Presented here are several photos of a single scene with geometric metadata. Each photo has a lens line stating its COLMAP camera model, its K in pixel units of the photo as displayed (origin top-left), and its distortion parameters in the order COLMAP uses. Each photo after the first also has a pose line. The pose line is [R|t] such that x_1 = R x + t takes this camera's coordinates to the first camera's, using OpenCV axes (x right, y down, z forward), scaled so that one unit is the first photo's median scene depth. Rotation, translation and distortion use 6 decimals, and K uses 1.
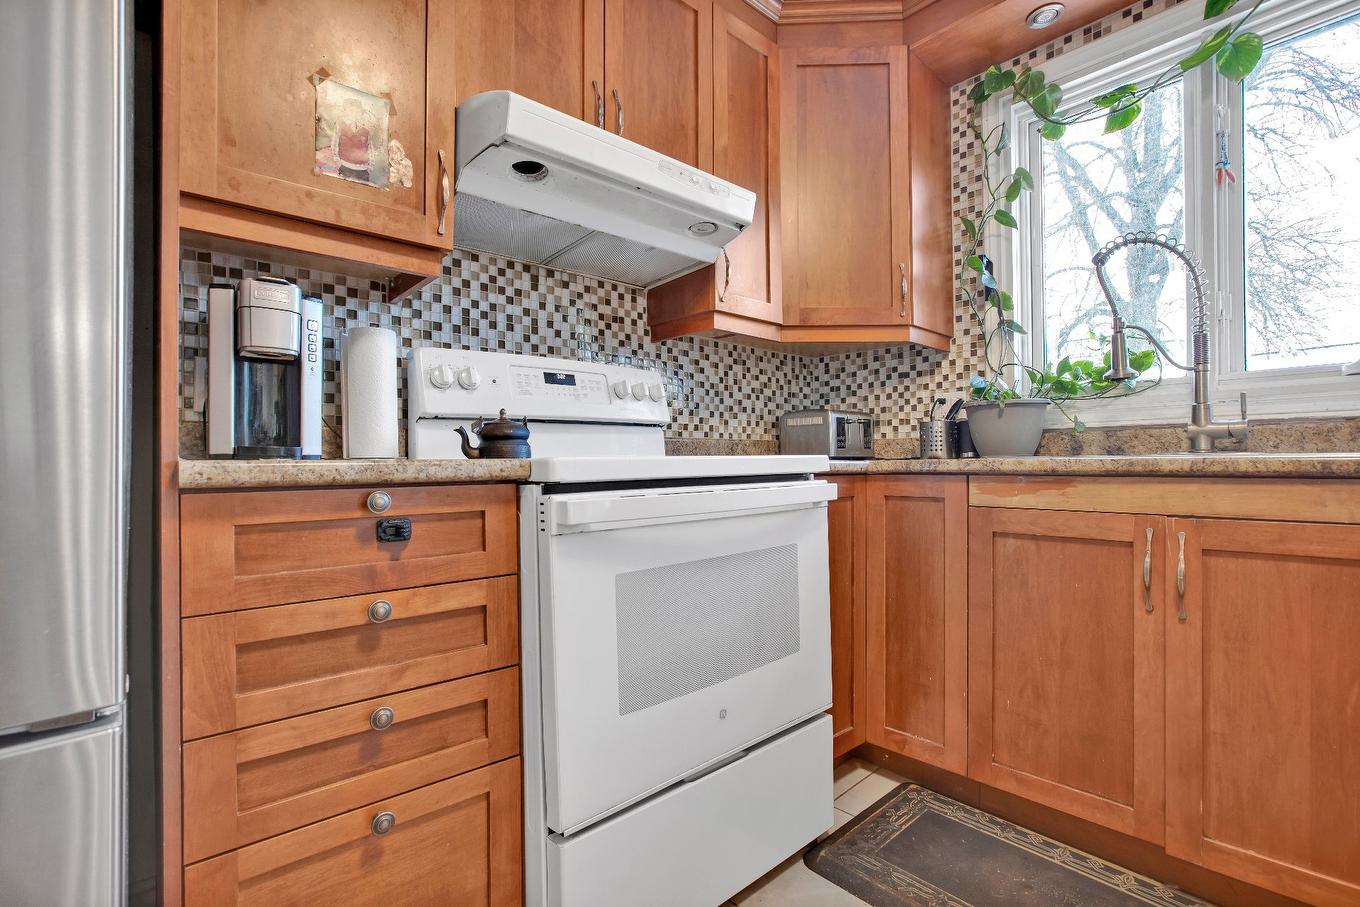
lens RADIAL K [[620.5, 0, 667.1], [0, 620.5, 458.9], [0, 0, 1]] dist [-0.022864, 0.005489]
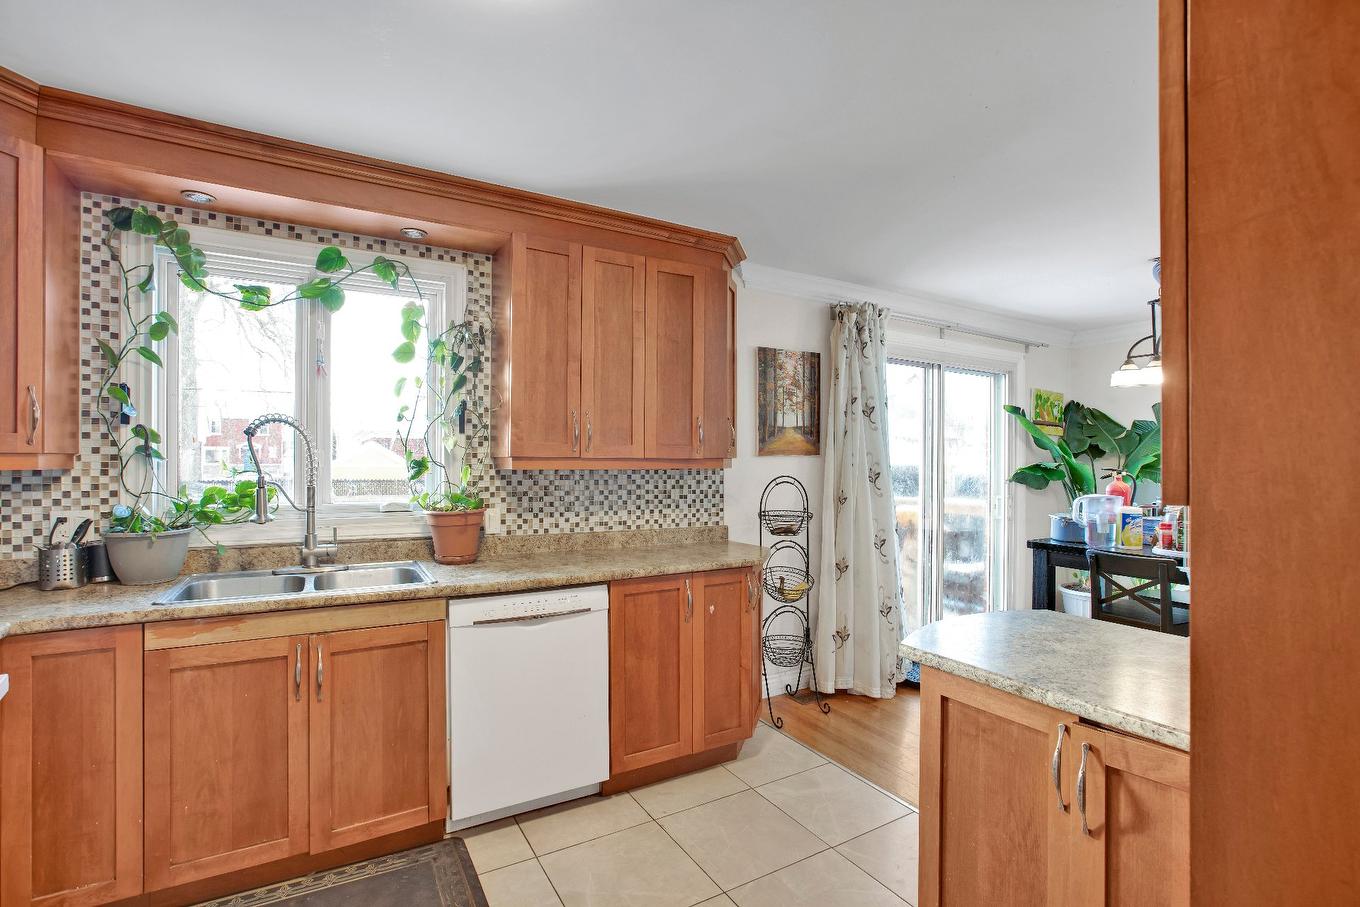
lens RADIAL K [[620.5, 0, 681.3], [0, 620.5, 460.2], [0, 0, 1]] dist [-0.022864, 0.005489]
pose [[0.208031, 0.009441, 0.978077, -0.342136], [-0.008549, 0.999933, -0.007834, -0.233072], [-0.978085, -0.006732, 0.208098, -0.154720]]
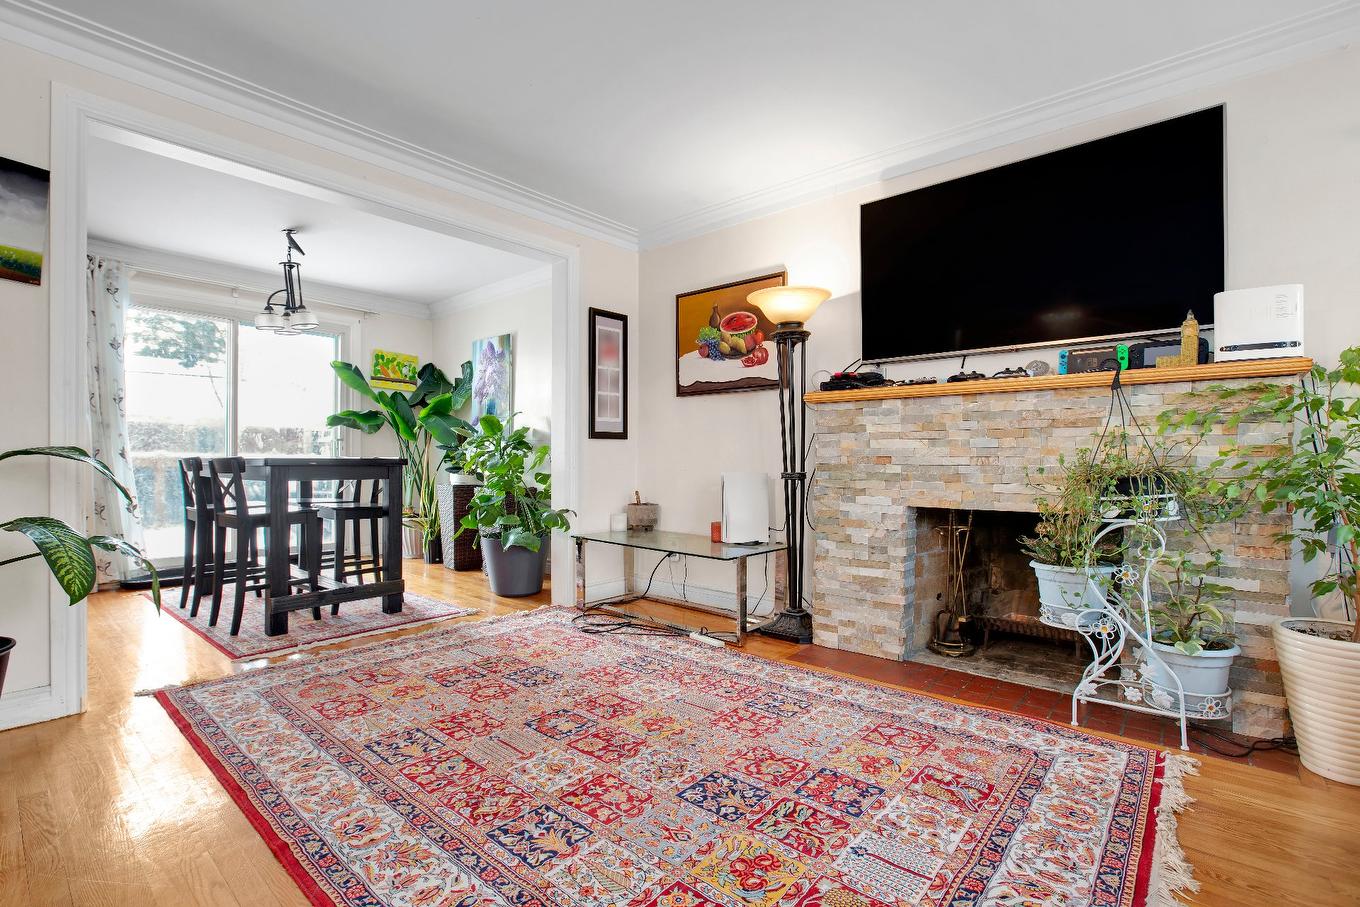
lens RADIAL K [[620.5, 0, 667.8], [0, 620.5, 444.9], [0, 0, 1]] dist [-0.022864, 0.005489]
pose [[-0.110161, 0.026111, 0.993571, -0.747097], [-0.006065, 0.999619, -0.026942, 0.004469], [-0.993895, -0.008994, -0.109960, -2.400065]]
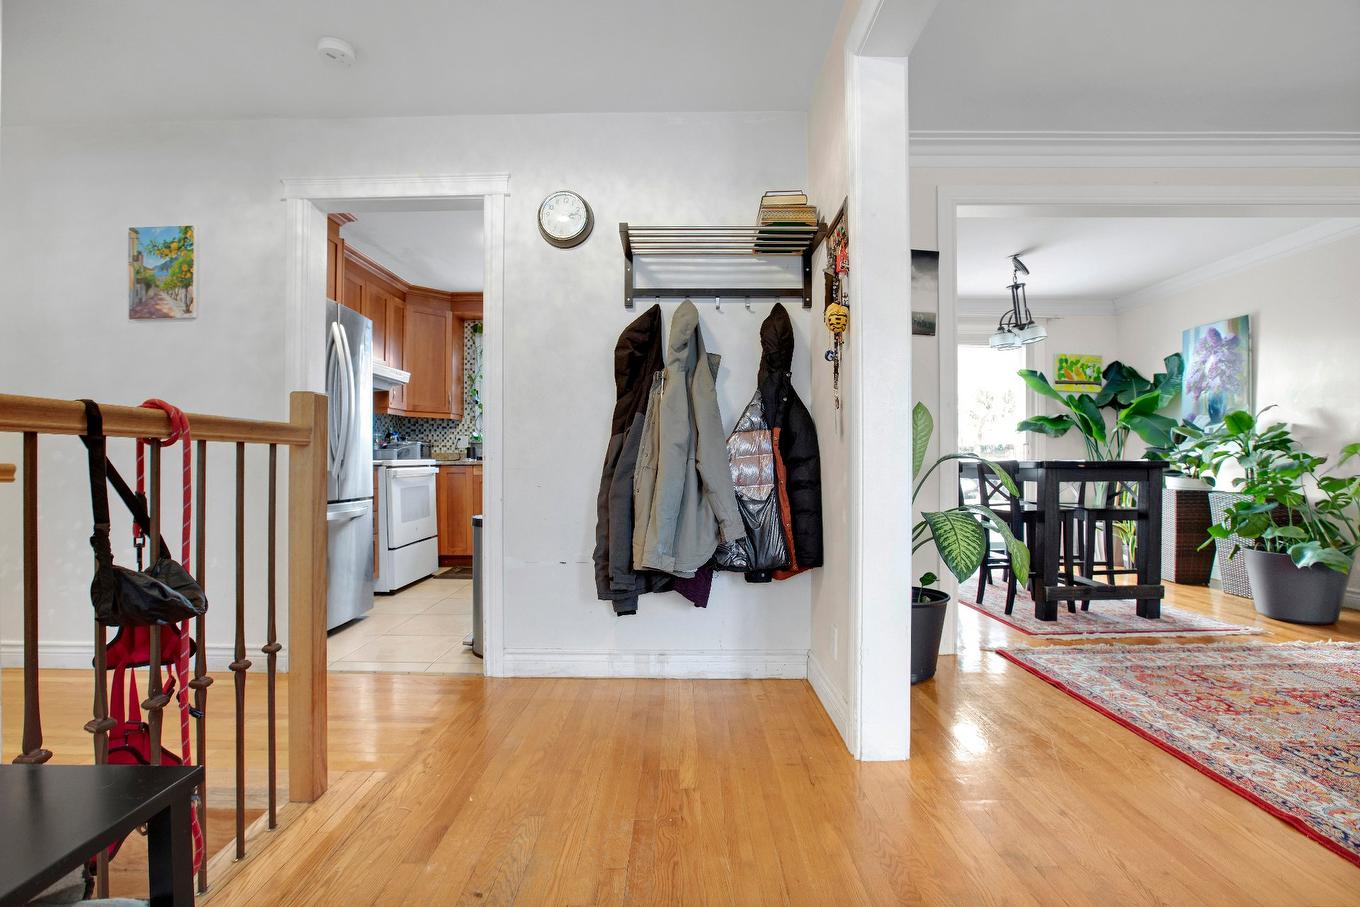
lens RADIAL K [[620.5, 0, 687.8], [0, 620.5, 456.1], [0, 0, 1]] dist [-0.022864, 0.005489]
pose [[0.660608, 0.010261, 0.750661, -1.132874], [-0.002274, 0.999929, -0.011667, 0.010894], [-0.750728, 0.006000, 0.660584, -1.874571]]
